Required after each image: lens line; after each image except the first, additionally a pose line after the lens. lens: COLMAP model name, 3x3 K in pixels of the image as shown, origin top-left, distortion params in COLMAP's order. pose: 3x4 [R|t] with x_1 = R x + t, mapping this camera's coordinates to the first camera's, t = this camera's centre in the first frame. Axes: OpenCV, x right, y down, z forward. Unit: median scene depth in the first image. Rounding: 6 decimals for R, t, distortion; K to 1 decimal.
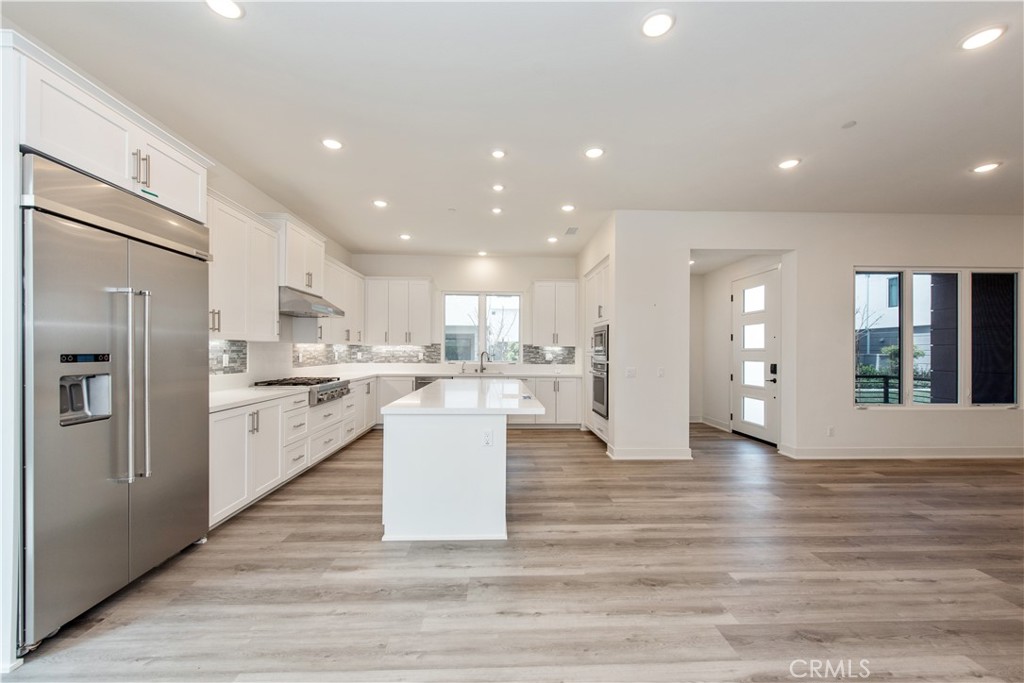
lens RADIAL K [[405.4, 0, 508.0], [0, 405.4, 349.4], [0, 0, 1]] dist [0.000070, -0.000180]
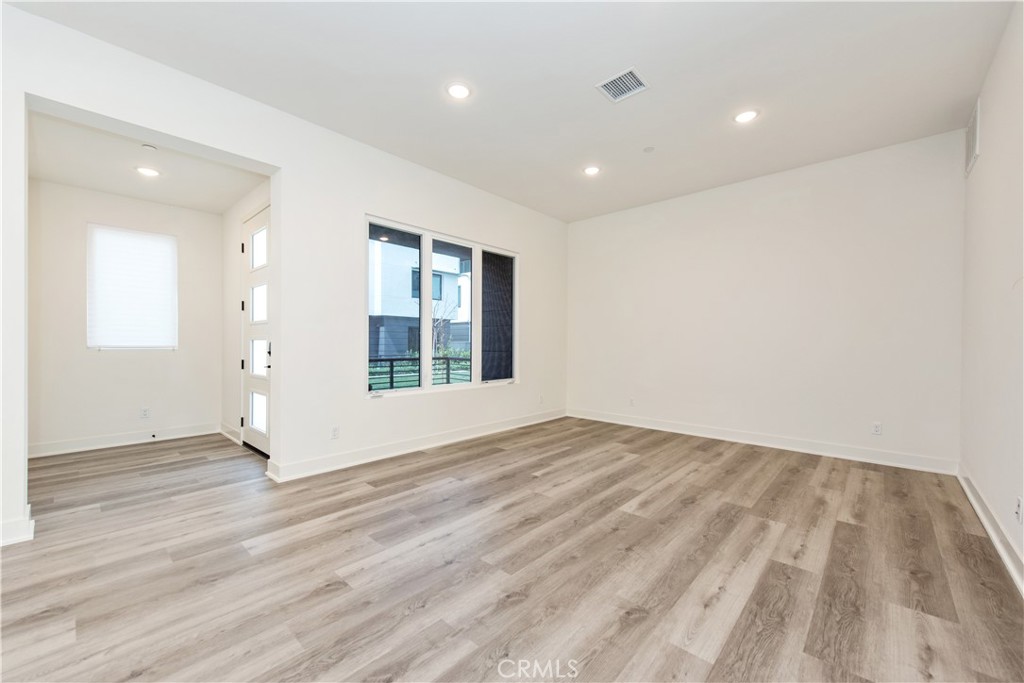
lens RADIAL K [[405.4, 0, 508.0], [0, 405.4, 349.4], [0, 0, 1]] dist [0.000070, -0.000180]
pose [[0.698200, -0.012423, 0.715795, 0.628326], [-0.003440, 0.999780, 0.020708, 0.046229], [-0.715894, -0.016921, 0.698003, 0.339824]]
